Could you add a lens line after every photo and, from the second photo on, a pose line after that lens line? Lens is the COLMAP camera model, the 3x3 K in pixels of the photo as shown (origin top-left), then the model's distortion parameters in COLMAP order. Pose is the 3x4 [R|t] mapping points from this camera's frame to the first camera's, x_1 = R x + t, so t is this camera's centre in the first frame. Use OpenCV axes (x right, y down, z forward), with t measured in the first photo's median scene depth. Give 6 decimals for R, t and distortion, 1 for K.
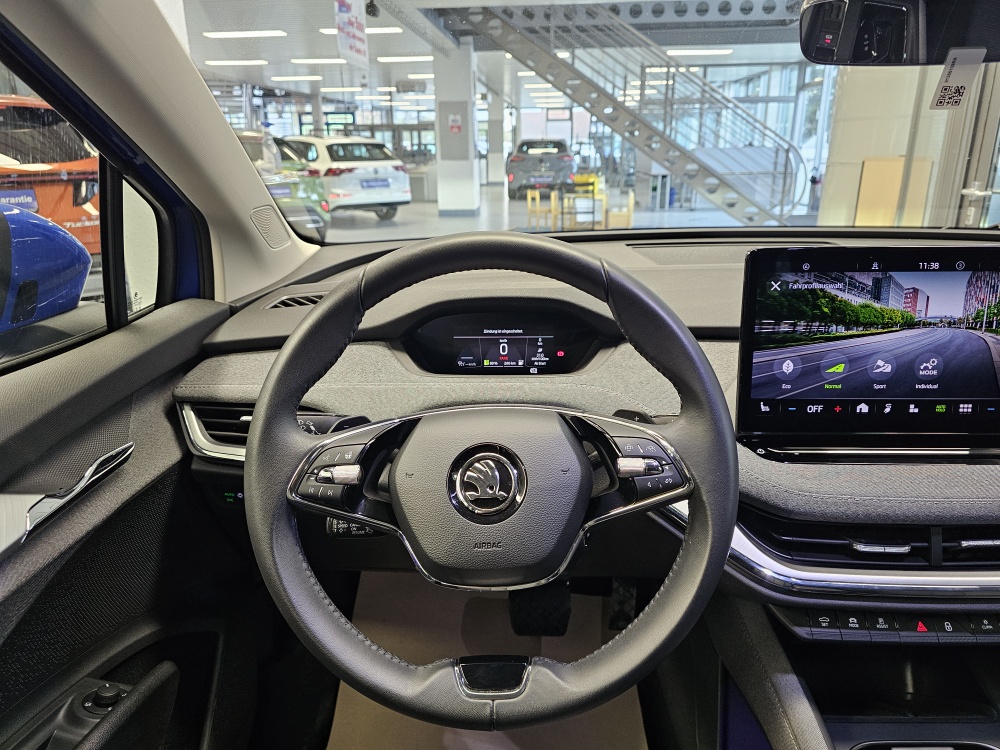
lens RADIAL K [[675.8, 0, 501.1], [0, 675.8, 386.8], [0, 0, 1]] dist [0.040087, -0.035120]
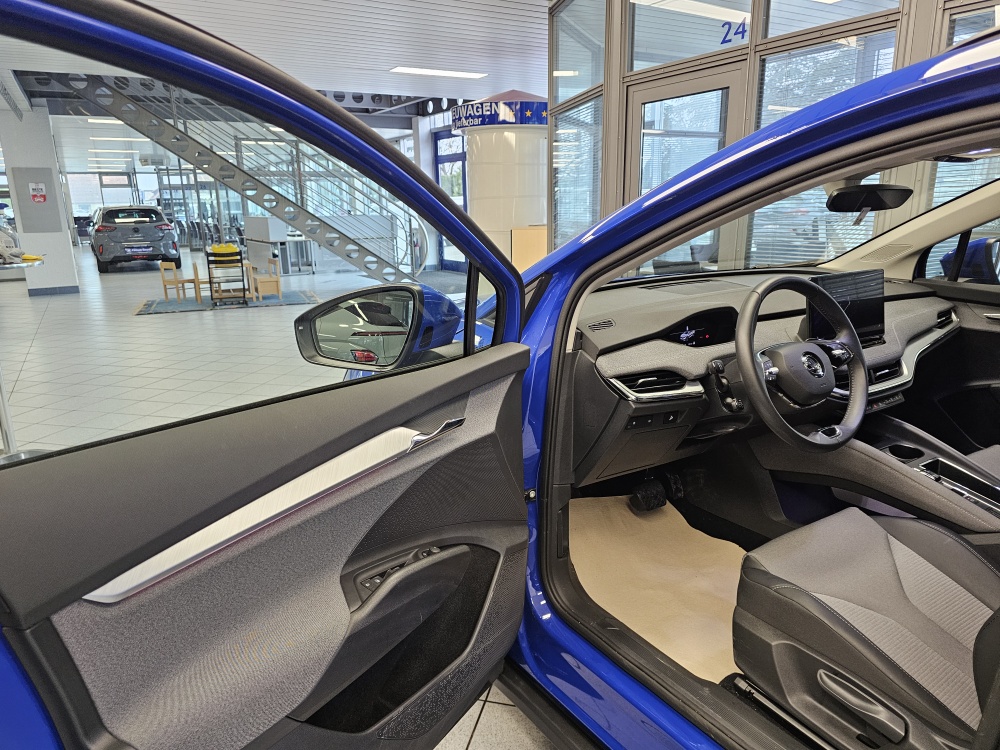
lens RADIAL K [[675.8, 0, 501.1], [0, 675.8, 386.8], [0, 0, 1]] dist [0.040087, -0.035120]
pose [[0.818063, -0.154510, 0.553985, -1.786937], [0.202210, 0.979009, -0.025550, 0.028615], [-0.538408, 0.132923, 0.832135, -0.365068]]
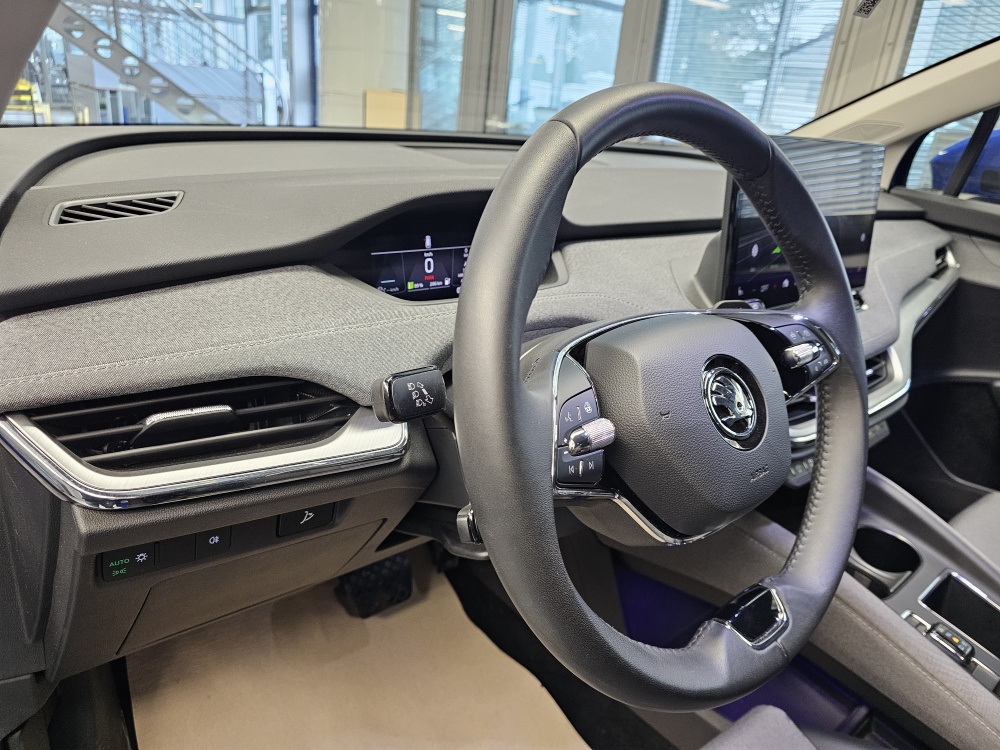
lens RADIAL K [[675.8, 0, 501.1], [0, 675.8, 386.8], [0, 0, 1]] dist [0.040087, -0.035120]
pose [[0.739359, -0.192135, 0.645316, -0.556404], [0.131756, 0.981178, 0.141177, -0.021089], [-0.660295, -0.019357, 0.750757, 0.417950]]
